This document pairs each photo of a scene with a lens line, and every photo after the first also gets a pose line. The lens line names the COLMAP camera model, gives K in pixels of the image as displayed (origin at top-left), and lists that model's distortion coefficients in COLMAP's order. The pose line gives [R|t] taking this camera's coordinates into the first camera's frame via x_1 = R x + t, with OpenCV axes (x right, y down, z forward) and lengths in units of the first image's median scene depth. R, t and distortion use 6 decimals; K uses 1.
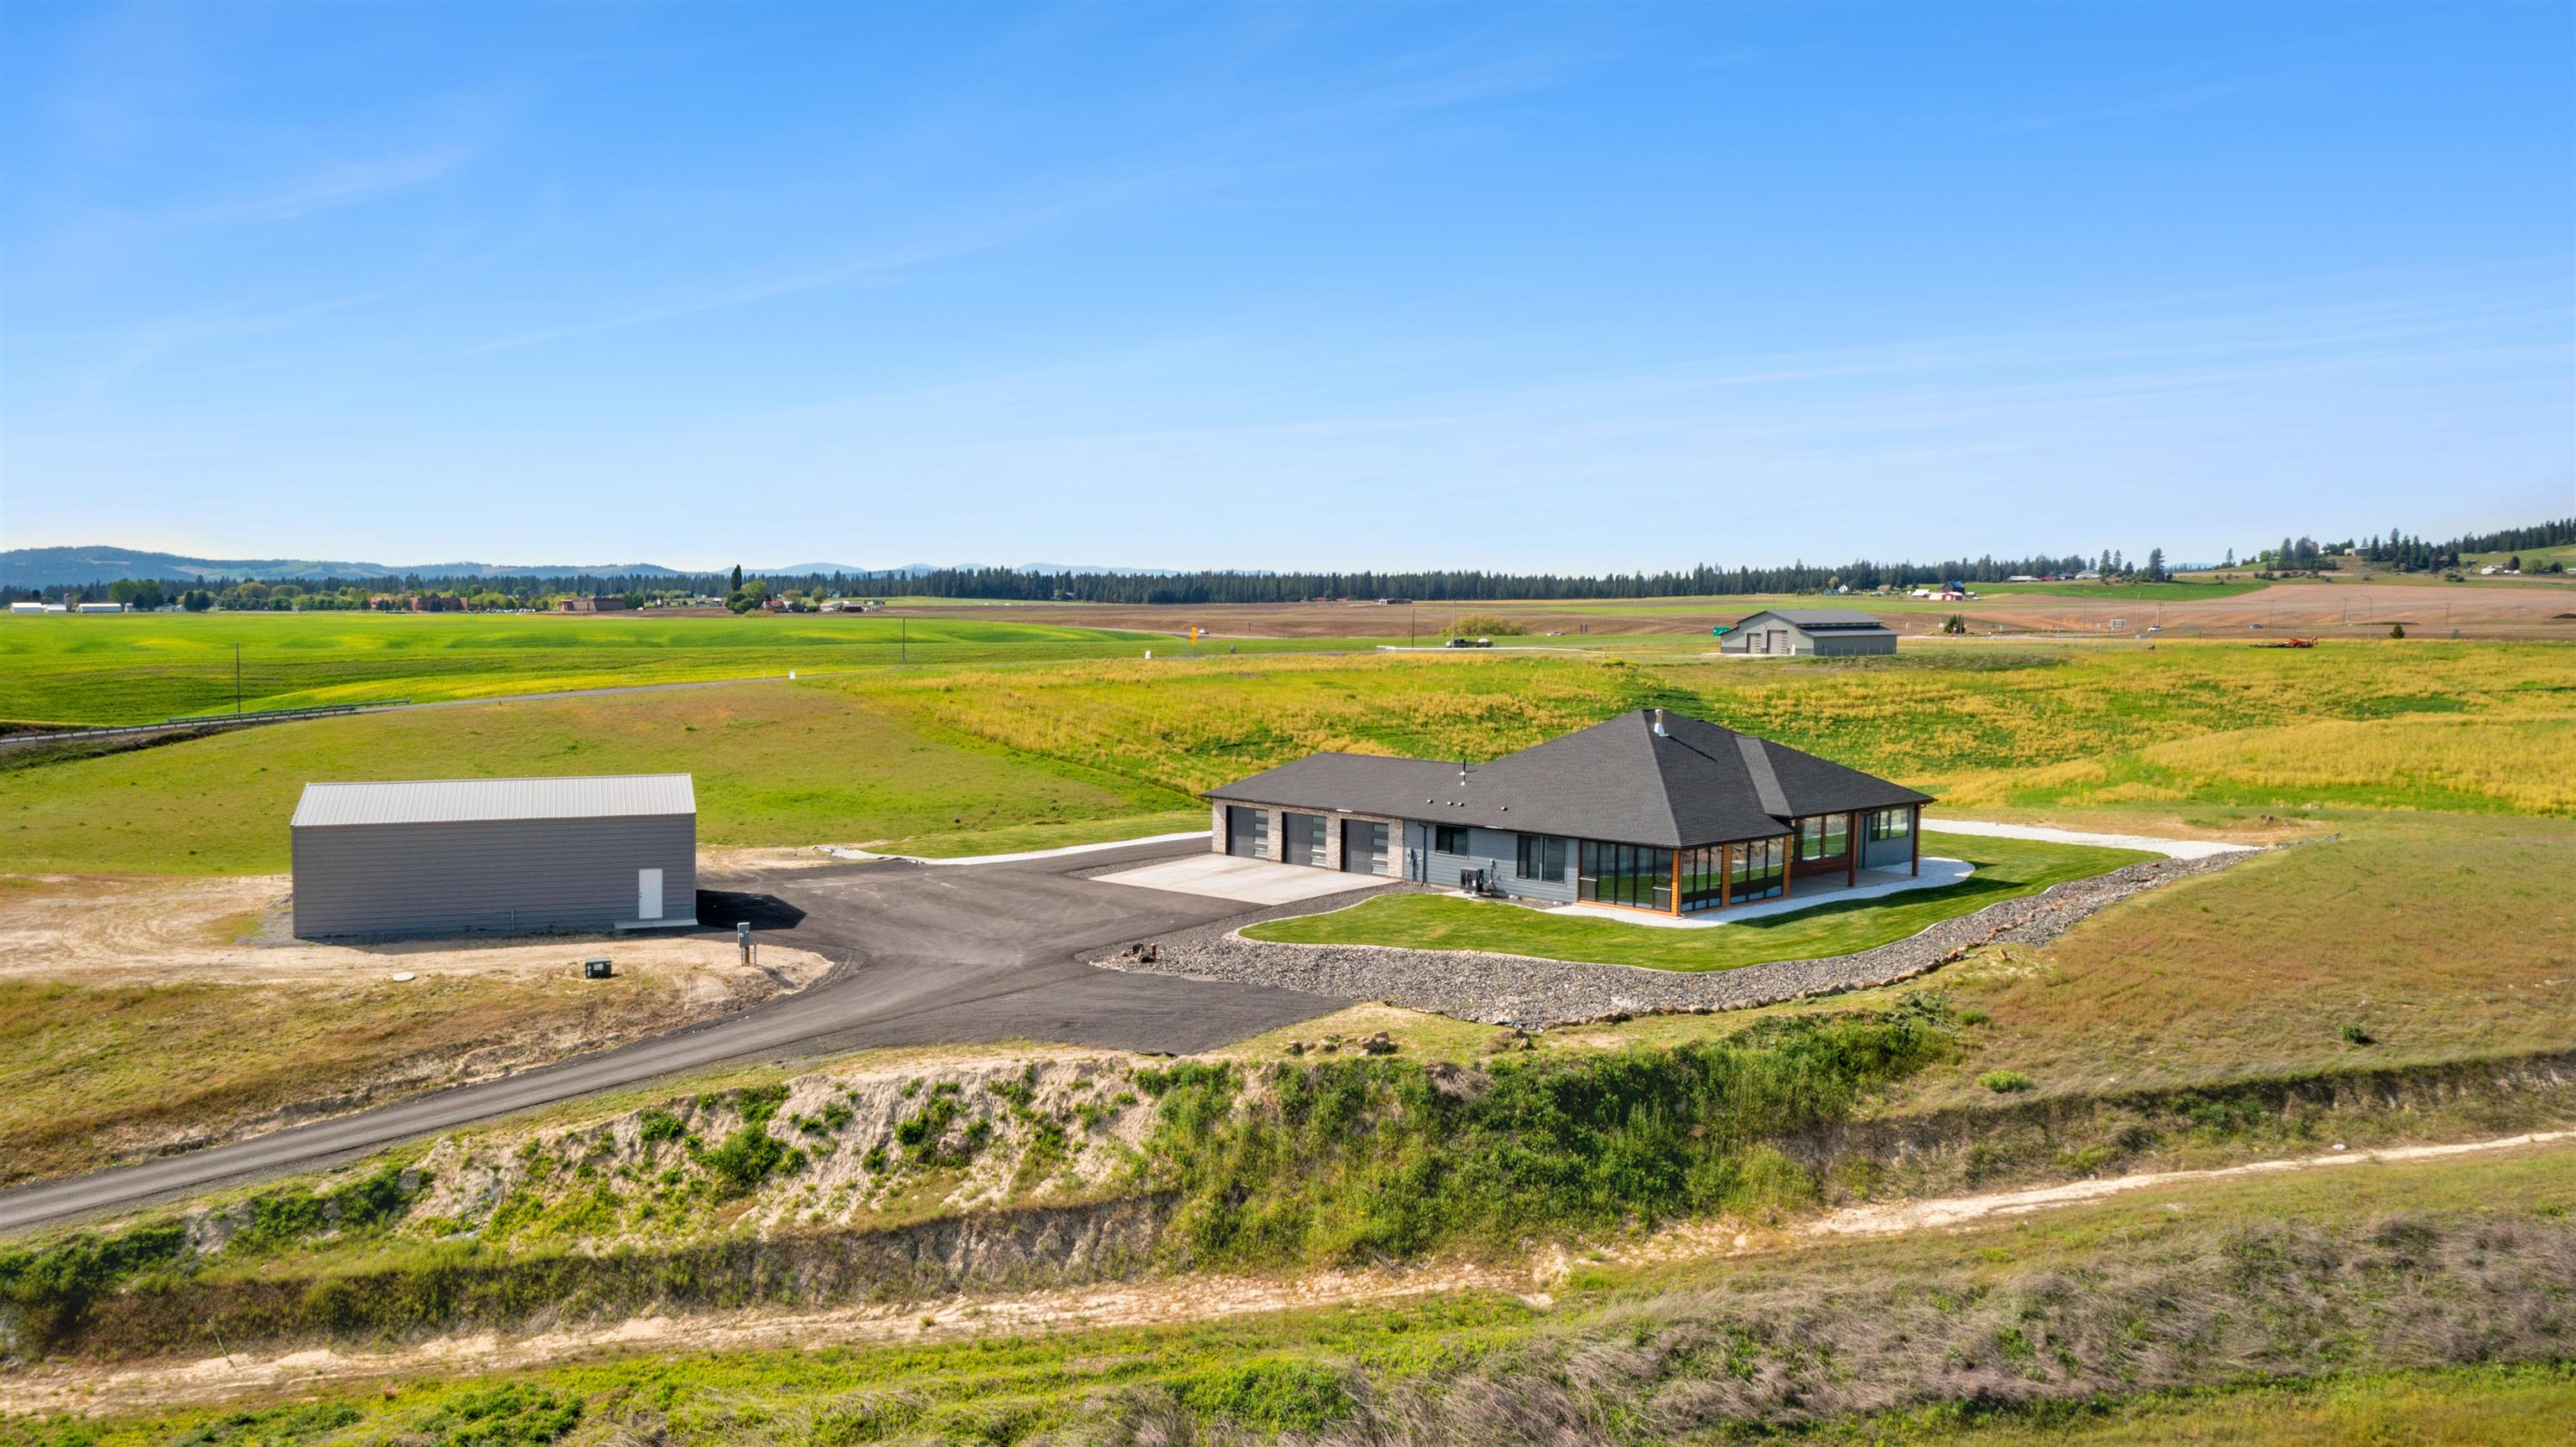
lens RADIAL K [[2090.5, 0, 1288.0], [0, 2090.5, 723.5], [0, 0, 1]] dist [-0.004623, 0.004422]
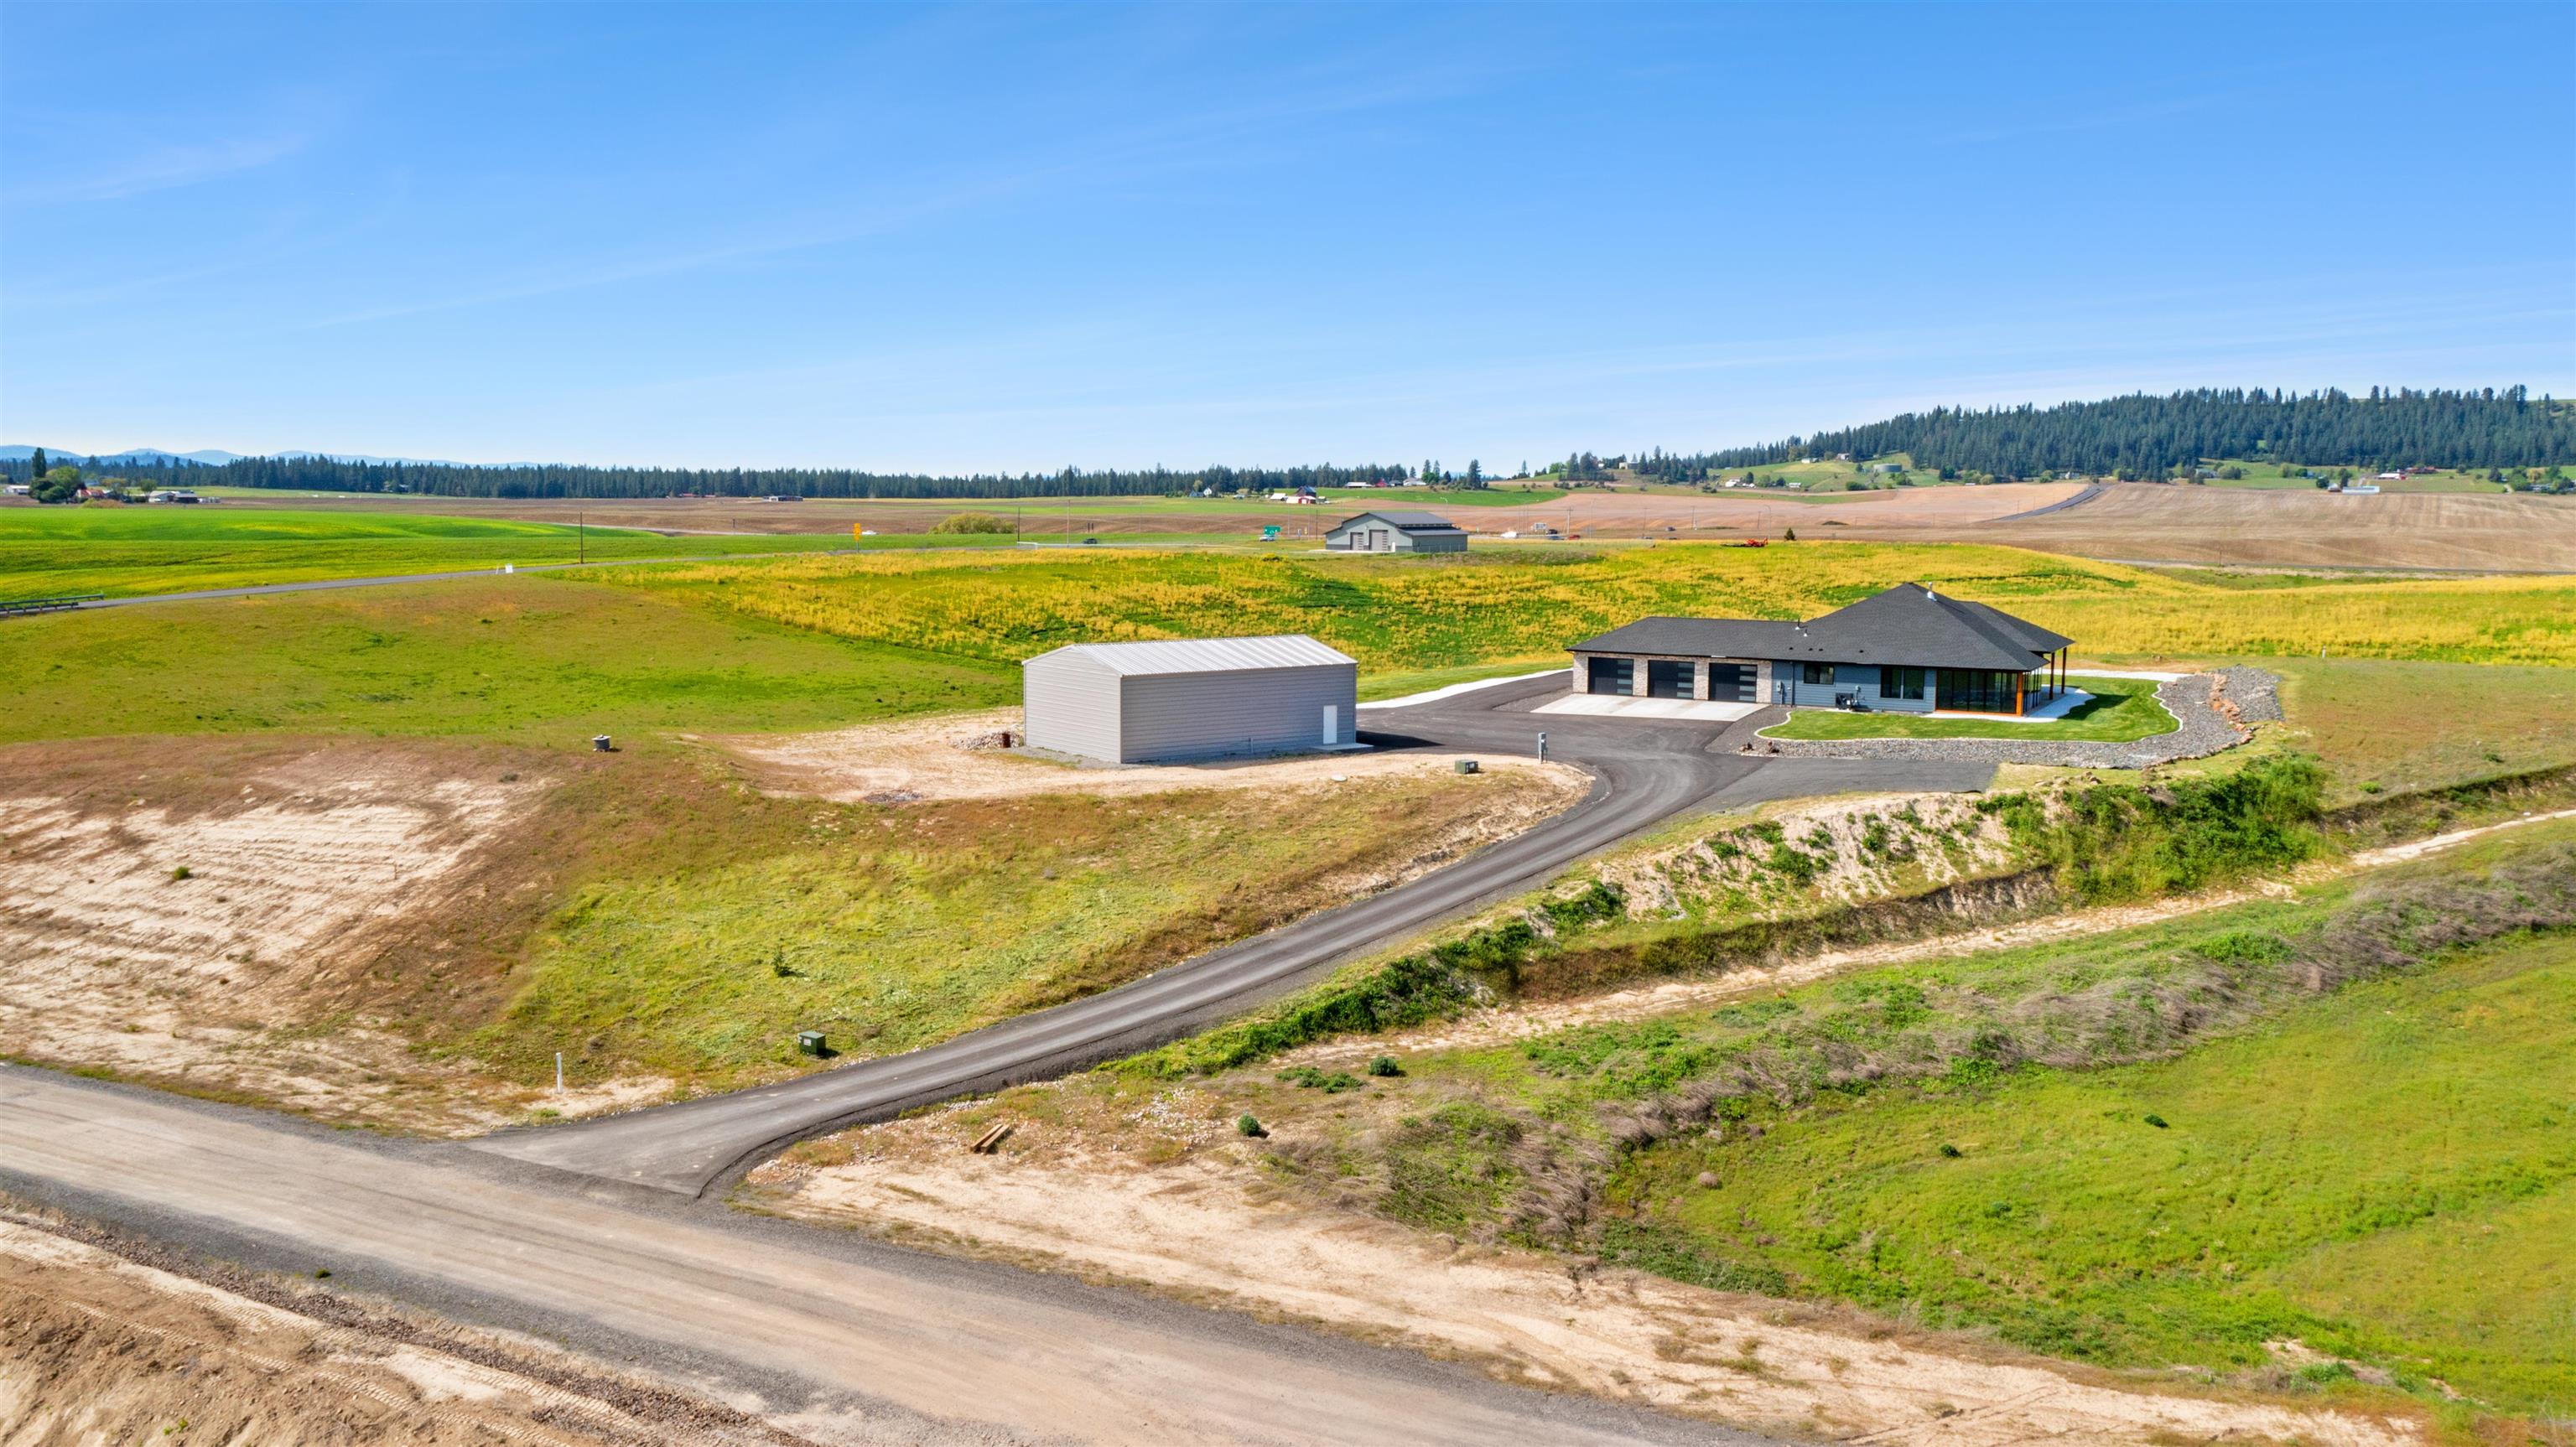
lens RADIAL K [[2090.5, 0, 1288.0], [0, 2090.5, 723.5], [0, 0, 1]] dist [-0.004623, 0.004422]
pose [[0.933179, -0.026394, 0.358441, -0.228301], [0.009161, 0.998723, 0.049691, 0.004331], [-0.359294, -0.043087, 0.932229, -0.061957]]
